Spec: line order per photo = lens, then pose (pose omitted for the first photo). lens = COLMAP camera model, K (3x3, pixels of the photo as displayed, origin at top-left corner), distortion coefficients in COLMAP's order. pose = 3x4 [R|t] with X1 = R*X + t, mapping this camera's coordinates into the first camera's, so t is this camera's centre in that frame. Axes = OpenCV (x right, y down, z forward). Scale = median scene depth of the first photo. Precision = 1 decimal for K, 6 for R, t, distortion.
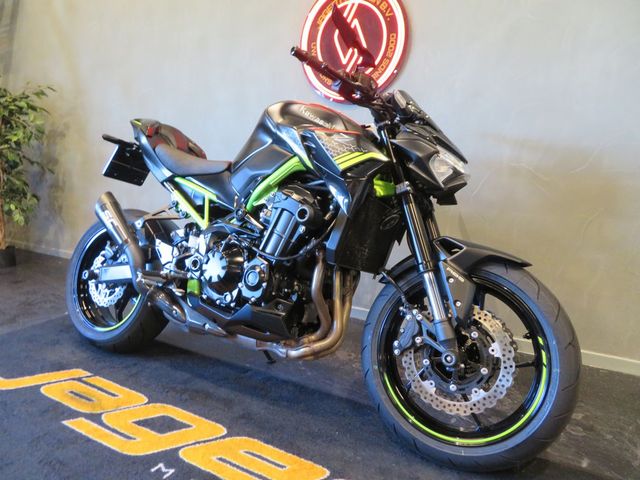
lens RADIAL K [[460.3, 0, 322.8], [0, 460.3, 241.0], [0, 0, 1]] dist [-0.004074, 0.000411]
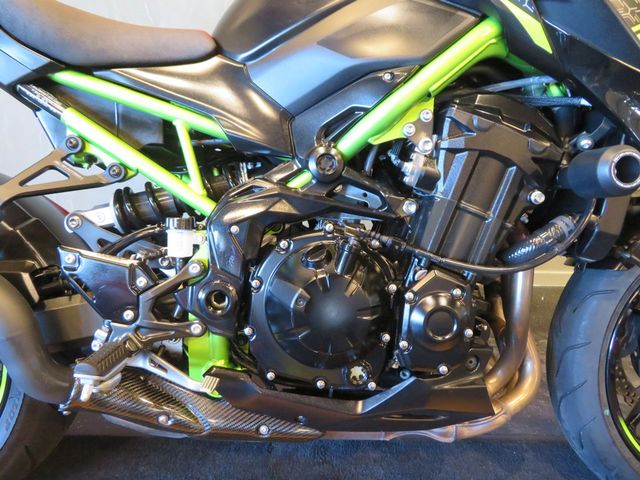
lens RADIAL K [[460.3, 0, 322.8], [0, 460.3, 241.0], [0, 0, 1]] dist [-0.004074, 0.000411]
pose [[0.849853, -0.179785, 0.495405, -0.440522], [0.068133, 0.969606, 0.234994, -0.100077], [-0.522596, -0.165957, 0.836272, 0.711766]]
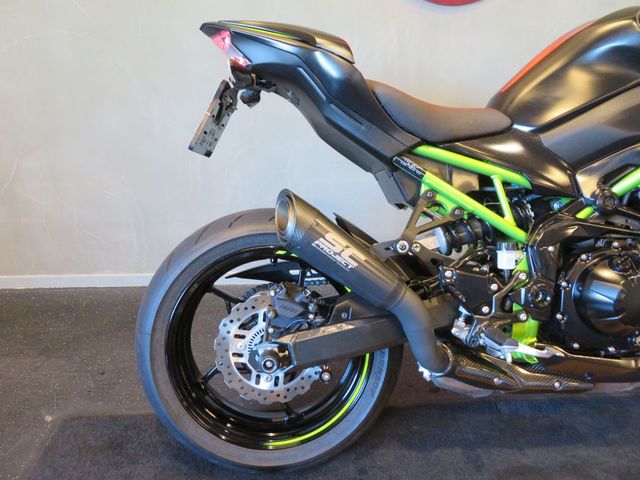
lens RADIAL K [[455.8, 0, 320.1], [0, 455.8, 238.4], [0, 0, 1]] dist [-0.008535, 0.000517]
pose [[0.831026, -0.215166, 0.512933, -0.907385], [0.107287, 0.966841, 0.231751, -0.216122], [-0.545789, -0.137560, 0.826554, 0.771869]]
